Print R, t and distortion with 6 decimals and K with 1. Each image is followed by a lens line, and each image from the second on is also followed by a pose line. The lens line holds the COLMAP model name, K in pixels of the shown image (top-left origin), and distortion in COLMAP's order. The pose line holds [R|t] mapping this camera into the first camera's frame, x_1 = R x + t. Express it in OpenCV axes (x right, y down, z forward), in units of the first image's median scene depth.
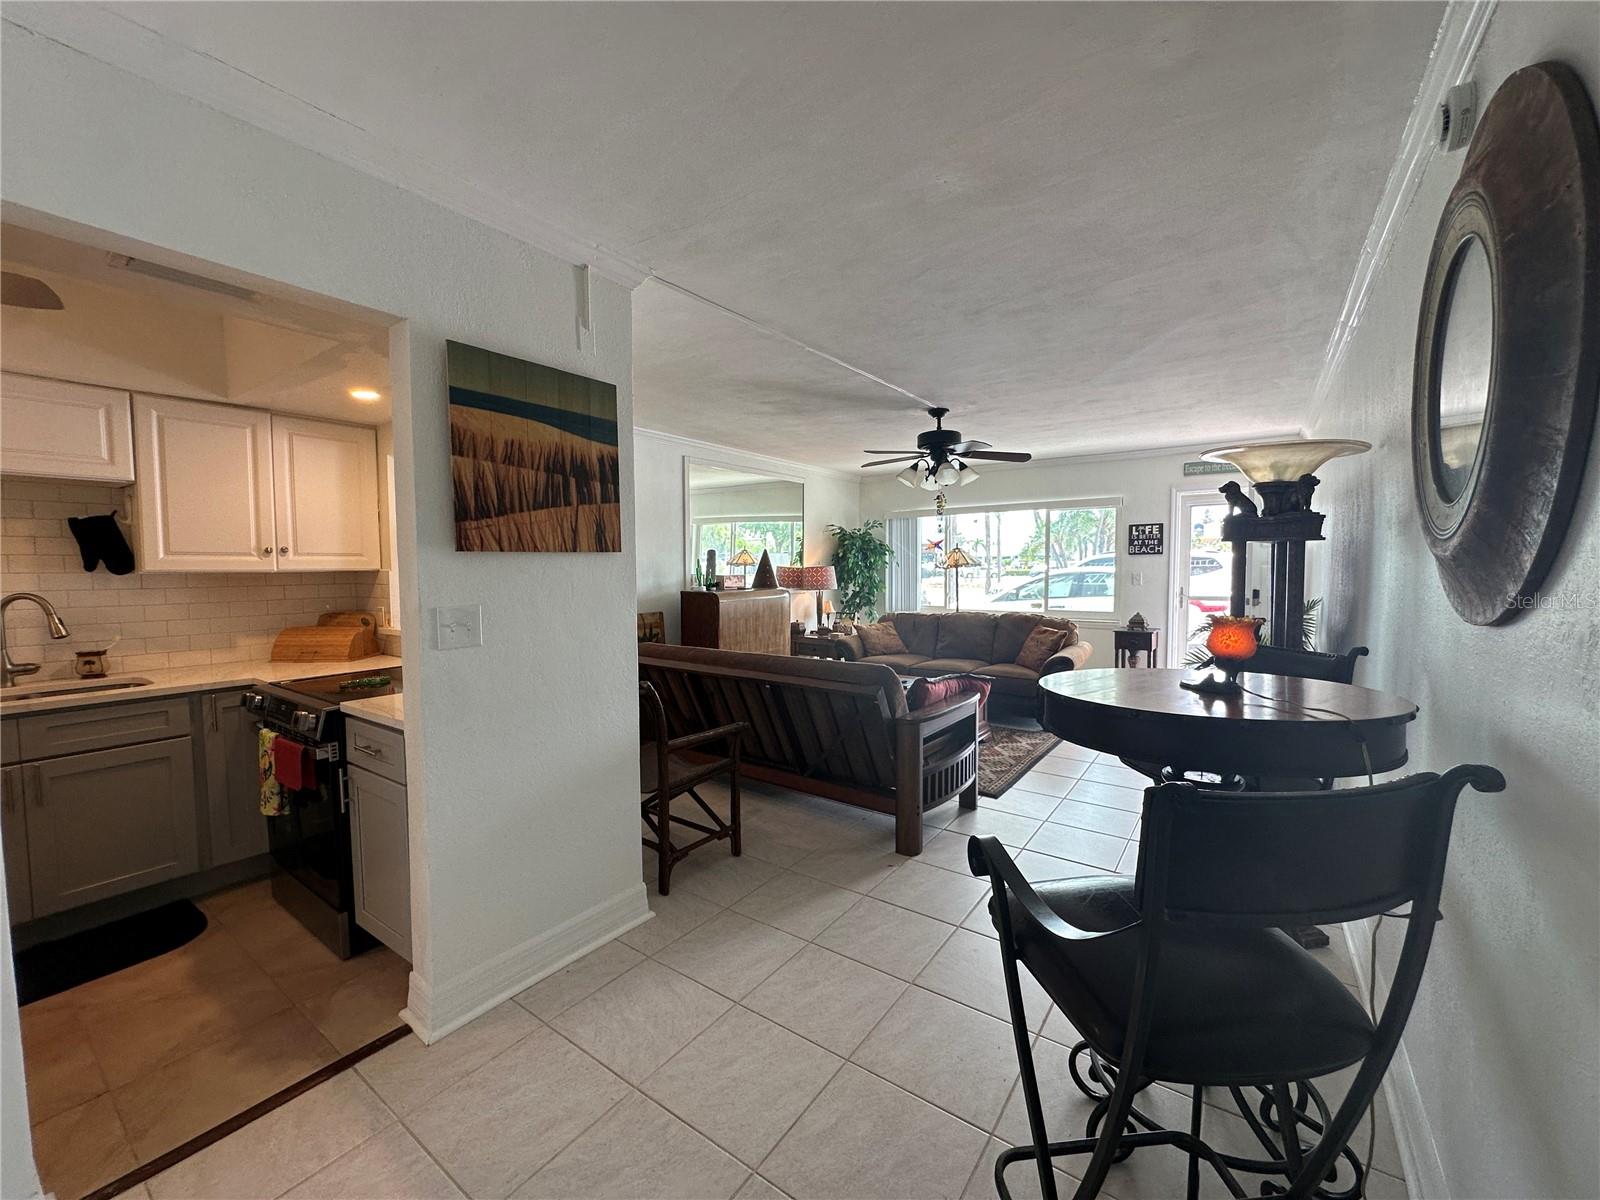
lens RADIAL K [[640.6, 0, 797.3], [0, 640.6, 601.2], [0, 0, 1]] dist [-0.003042, 0.000542]
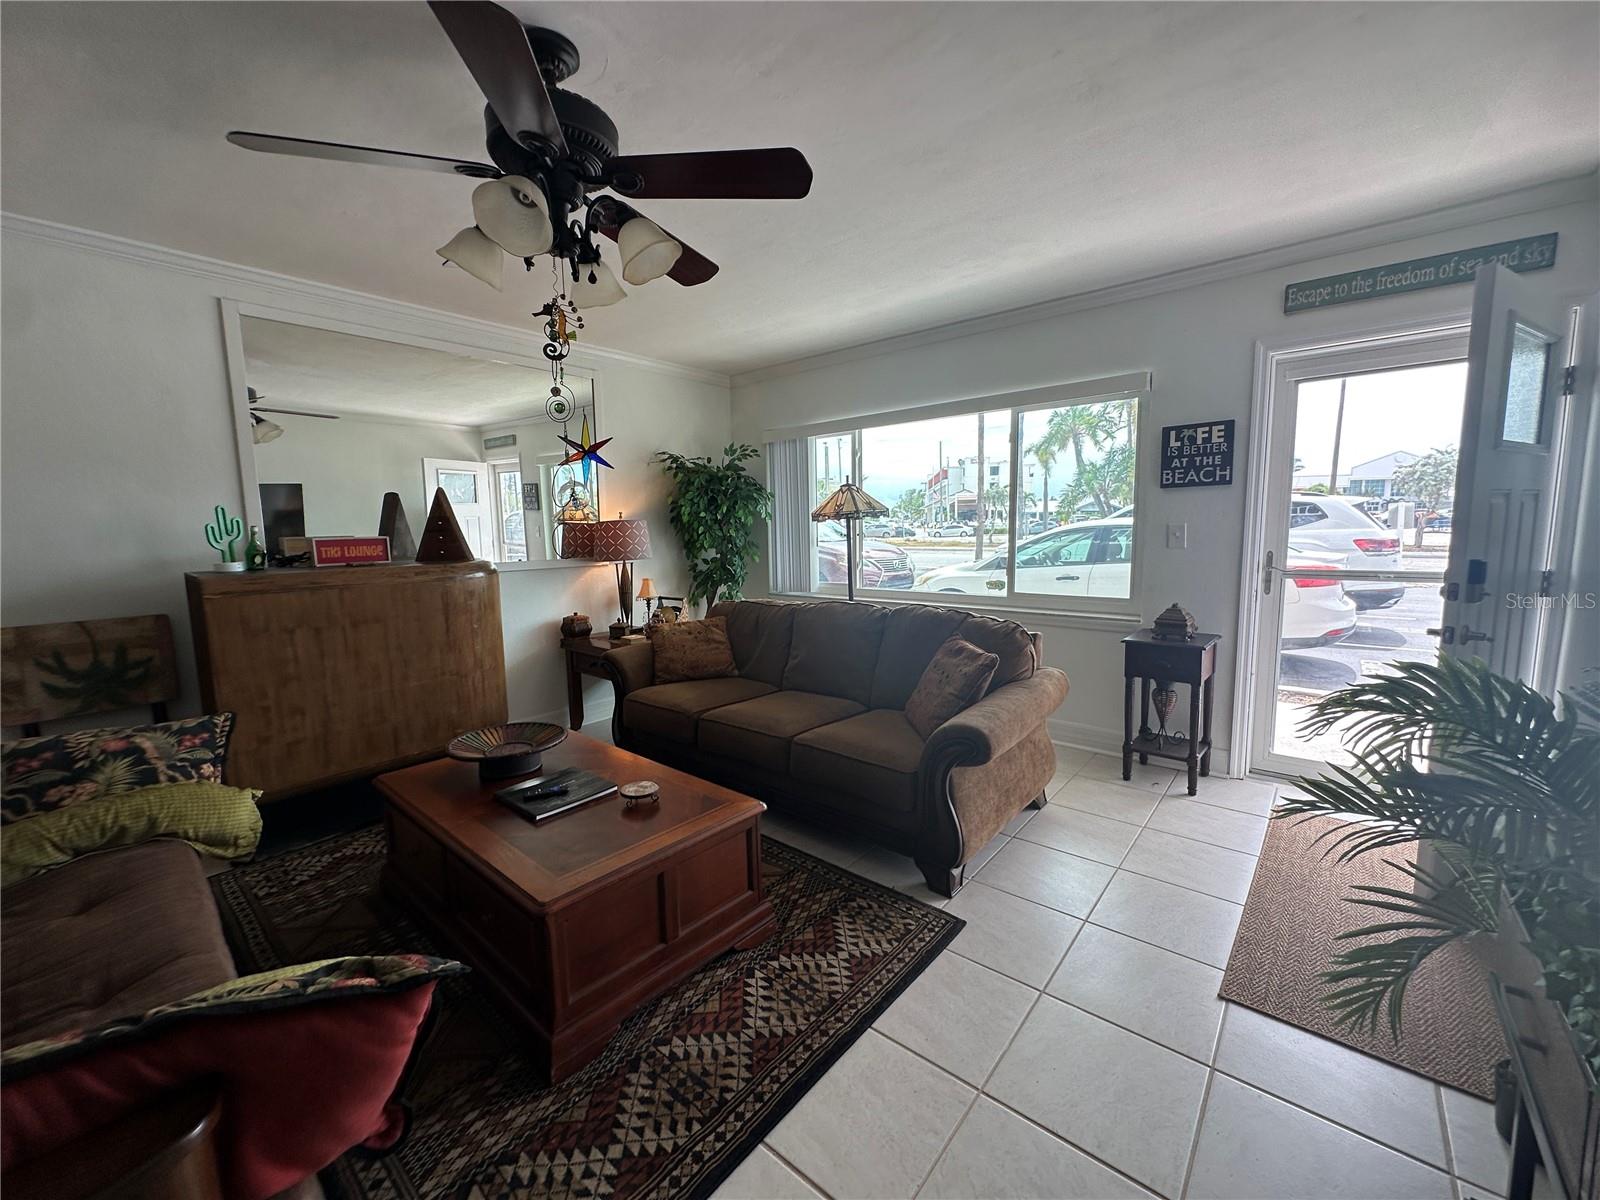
lens RADIAL K [[640.6, 0, 797.3], [0, 640.6, 601.2], [0, 0, 1]] dist [-0.003042, 0.000542]
pose [[0.996583, -0.003556, -0.082524, 0.249201], [0.008760, 0.997988, 0.062791, -0.016028], [0.082134, -0.063299, 0.994609, 0.427180]]
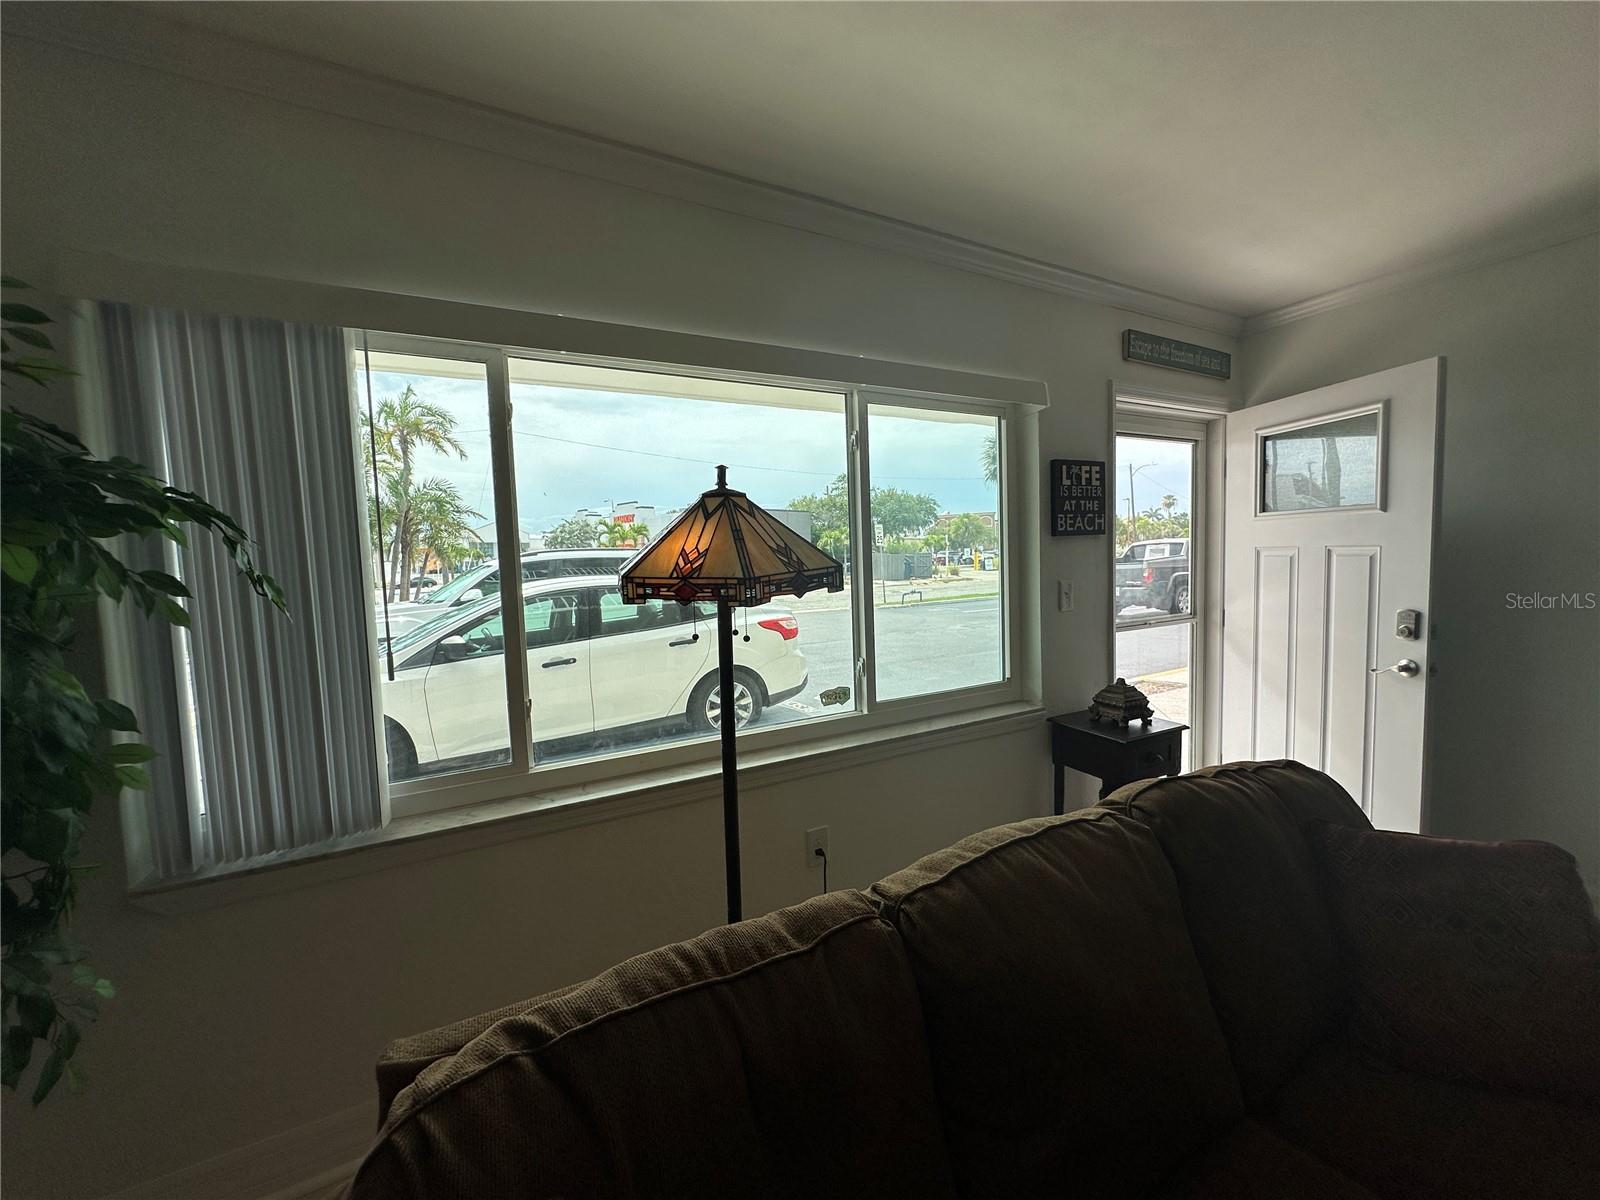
lens RADIAL K [[634.3, 0, 802.6], [0, 634.3, 603.5], [0, 0, 1]] dist [-0.007352, 0.000343]
pose [[0.439021, -0.072069, 0.895582, 0.086215], [0.083168, 0.995758, 0.039360, -0.054155], [-0.894619, 0.057204, 0.443152, 0.885274]]
